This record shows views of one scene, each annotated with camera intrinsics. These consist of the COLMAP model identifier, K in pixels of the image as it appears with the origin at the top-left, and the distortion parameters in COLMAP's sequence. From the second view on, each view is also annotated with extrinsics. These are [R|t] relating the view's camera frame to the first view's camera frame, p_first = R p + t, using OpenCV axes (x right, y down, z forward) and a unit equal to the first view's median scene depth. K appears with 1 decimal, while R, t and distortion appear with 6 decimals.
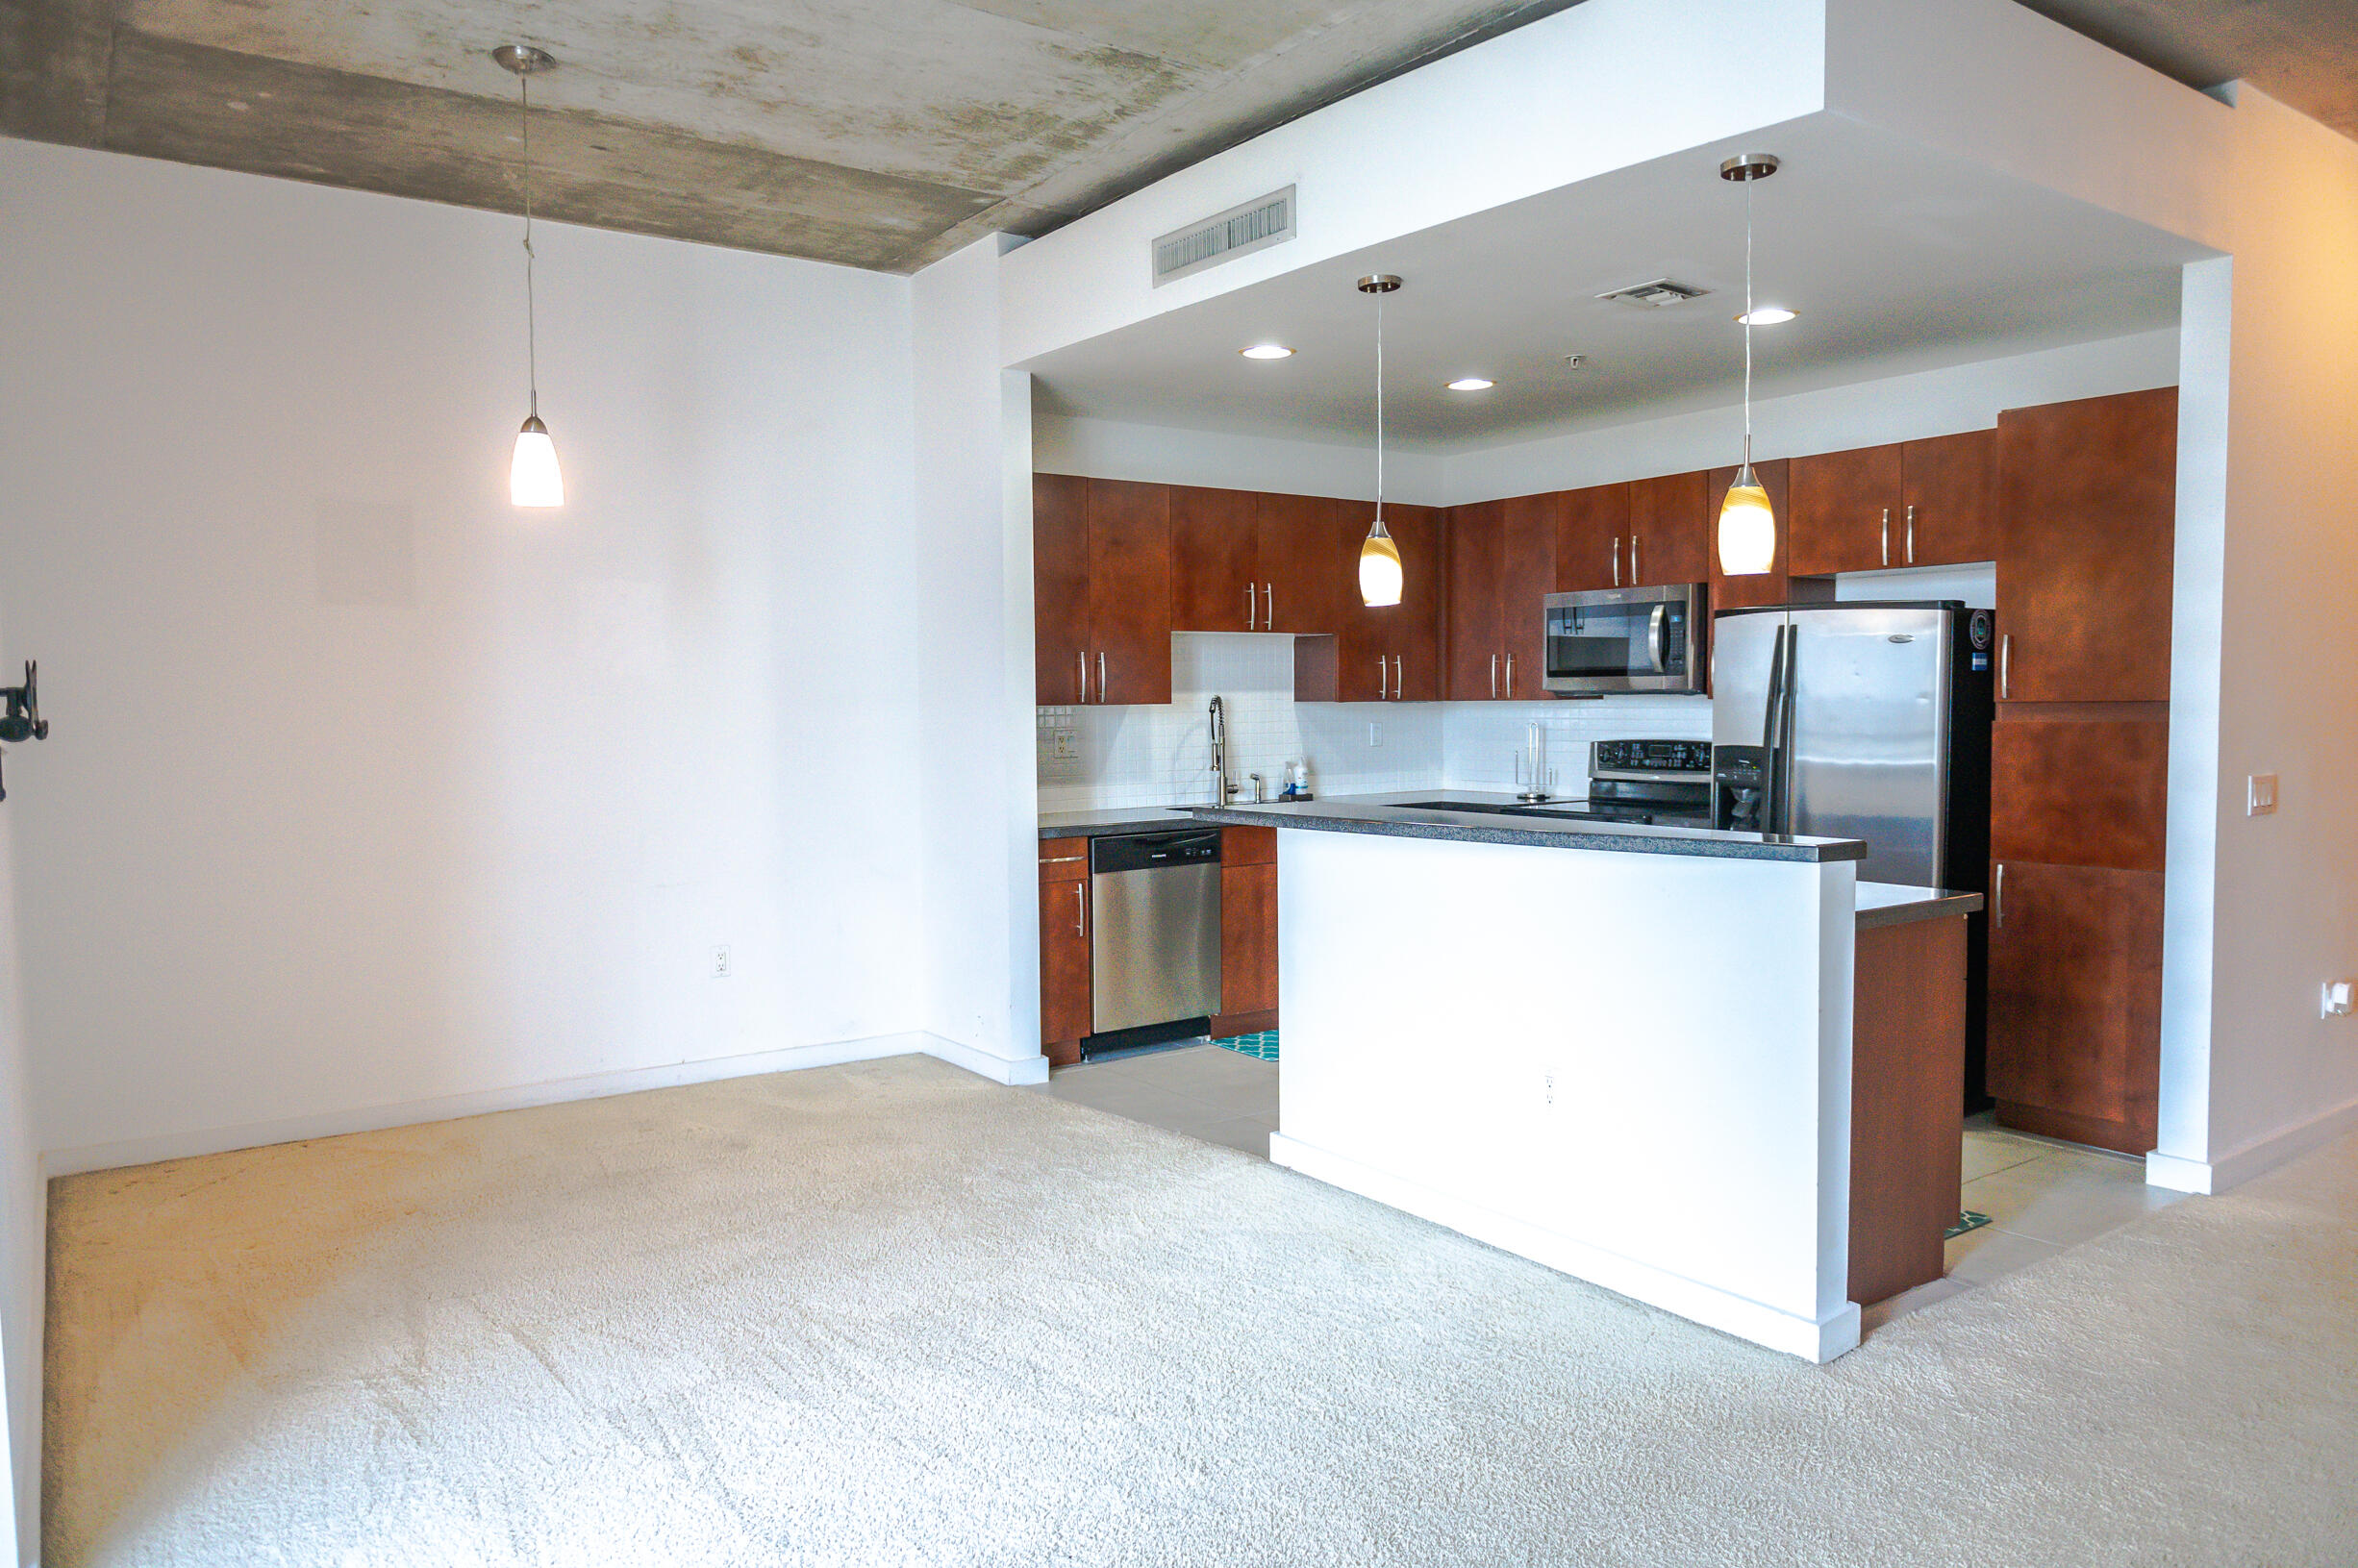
lens RADIAL K [[1623.2, 0, 1179.0], [0, 1623.2, 784.0], [0, 0, 1]] dist [-0.003867, -0.001076]
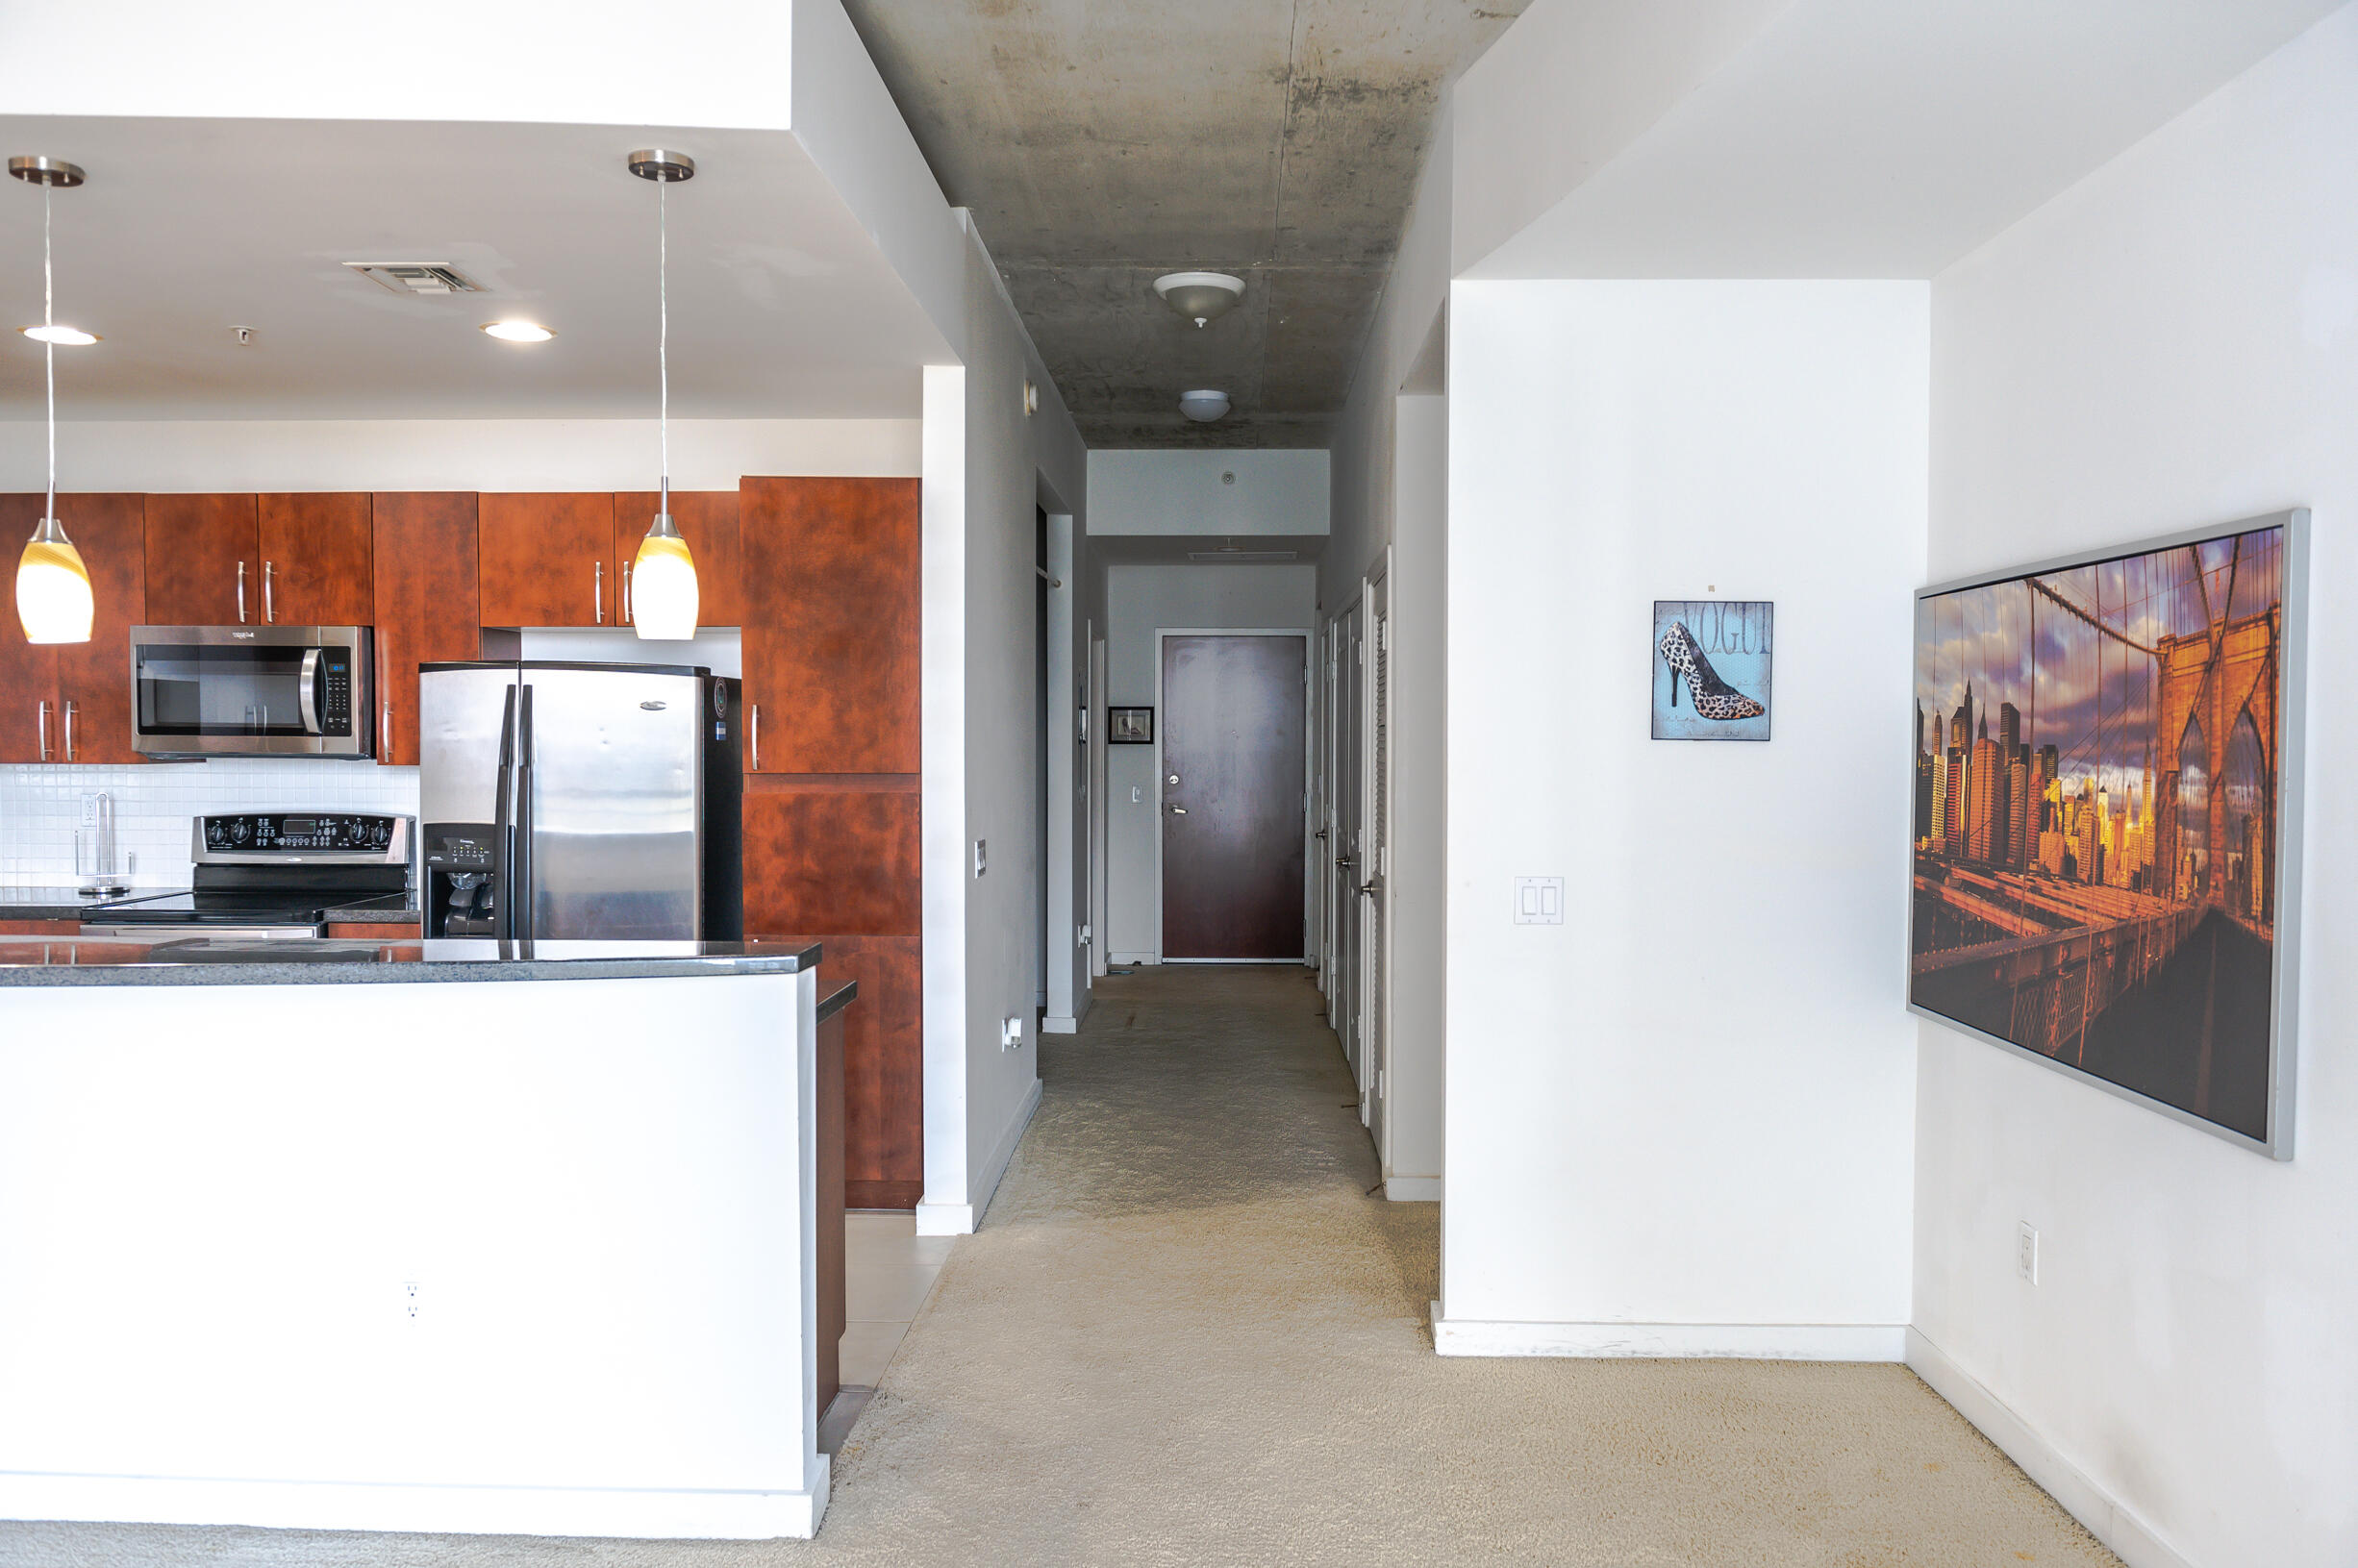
lens RADIAL K [[1658.2, 0, 1179.0], [0, 1658.2, 784.0], [0, 0, 1]] dist [-0.000003, 0.001952]
pose [[0.601968, -0.012012, 0.798430, -0.138123], [0.032225, 0.999438, -0.009260, -0.026652], [-0.797870, 0.031303, 0.602017, 0.191695]]
